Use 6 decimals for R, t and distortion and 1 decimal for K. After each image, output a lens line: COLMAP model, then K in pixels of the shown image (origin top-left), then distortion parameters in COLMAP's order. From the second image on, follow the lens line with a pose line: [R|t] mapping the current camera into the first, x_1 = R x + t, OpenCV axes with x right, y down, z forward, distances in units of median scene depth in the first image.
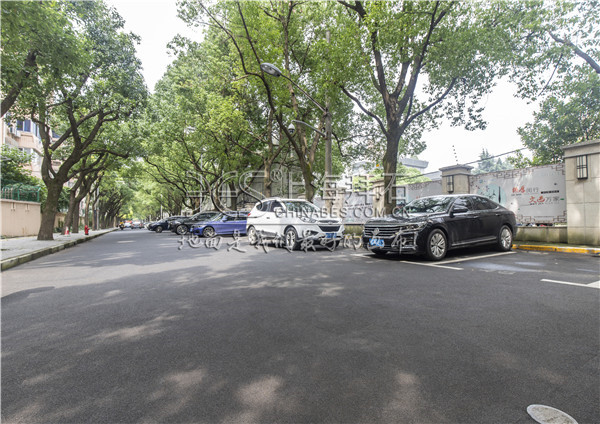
lens RADIAL K [[291.5, 0, 300.0], [0, 291.5, 212.0], [0, 0, 1]] dist [0.019518, -0.000280]
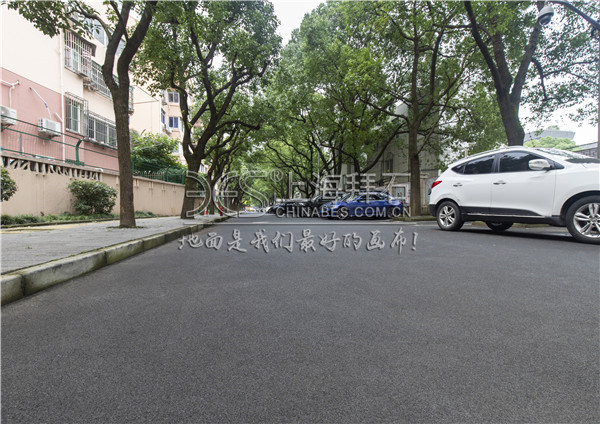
lens RADIAL K [[284.3, 0, 300.0], [0, 284.3, 212.0], [0, 0, 1]] dist [-0.000451, 0.000004]
pose [[0.940603, 0.006321, -0.339448, -0.124150], [0.009977, 0.998880, 0.046248, 0.019991], [0.339361, -0.046888, 0.939487, 0.156123]]
